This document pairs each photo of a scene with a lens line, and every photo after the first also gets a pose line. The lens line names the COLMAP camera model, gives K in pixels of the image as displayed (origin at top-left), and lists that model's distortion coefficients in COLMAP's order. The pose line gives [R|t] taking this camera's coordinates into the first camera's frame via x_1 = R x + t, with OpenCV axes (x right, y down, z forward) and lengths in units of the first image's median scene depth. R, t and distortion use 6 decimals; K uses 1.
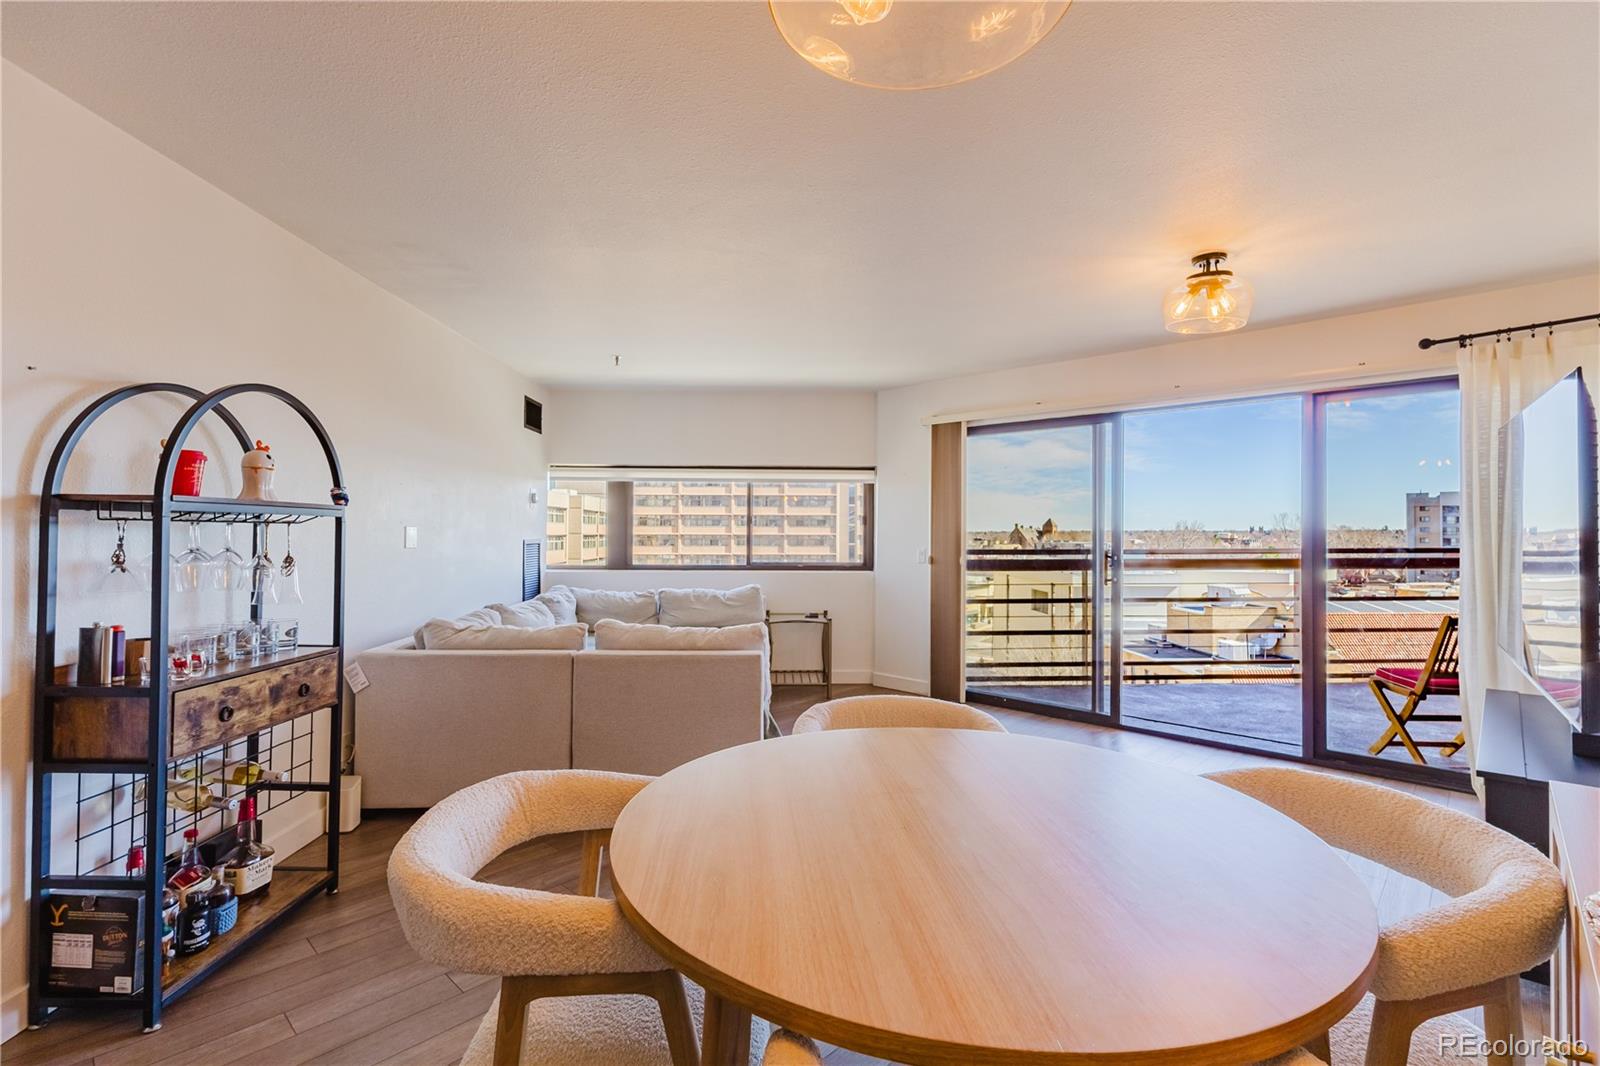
lens RADIAL K [[733.0, 0, 804.4], [0, 733.0, 527.0], [0, 0, 1]] dist [-0.003306, -0.001170]
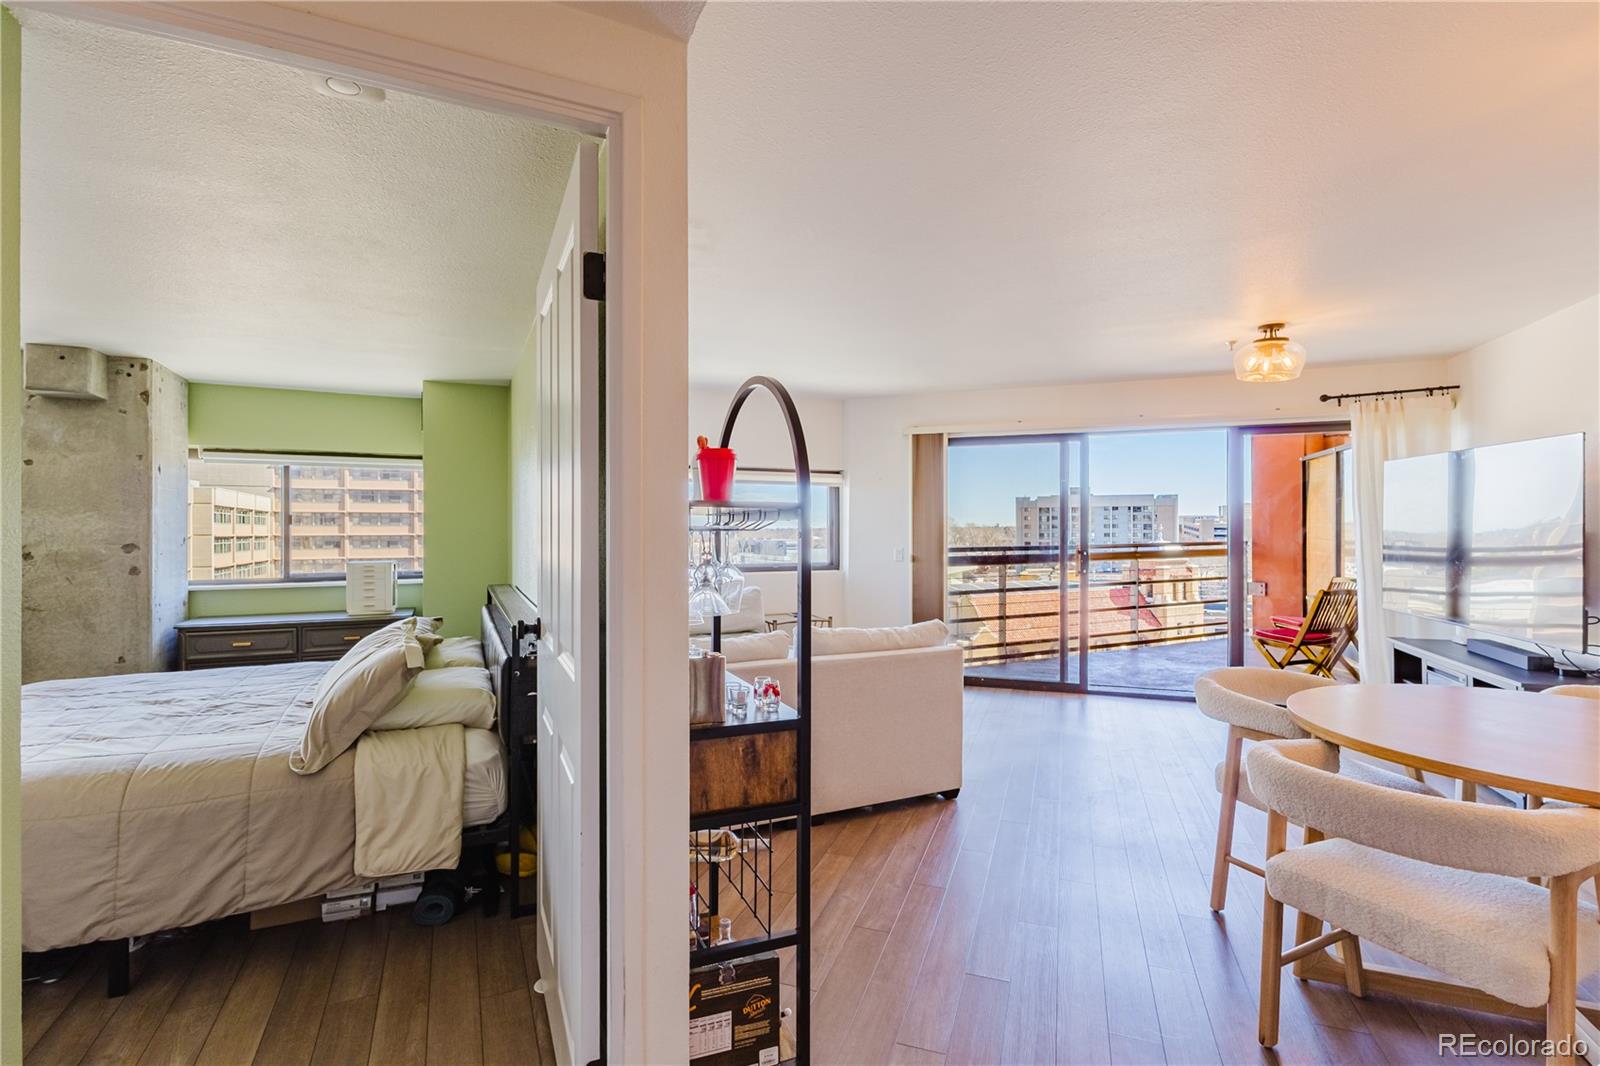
lens RADIAL K [[733.0, 0, 804.4], [0, 733.0, 527.0], [0, 0, 1]] dist [-0.003306, -0.001170]
pose [[0.922242, -0.005798, 0.386570, -0.453738], [0.004495, 0.999981, 0.004274, -0.007581], [-0.386588, -0.002204, 0.922250, 0.060025]]
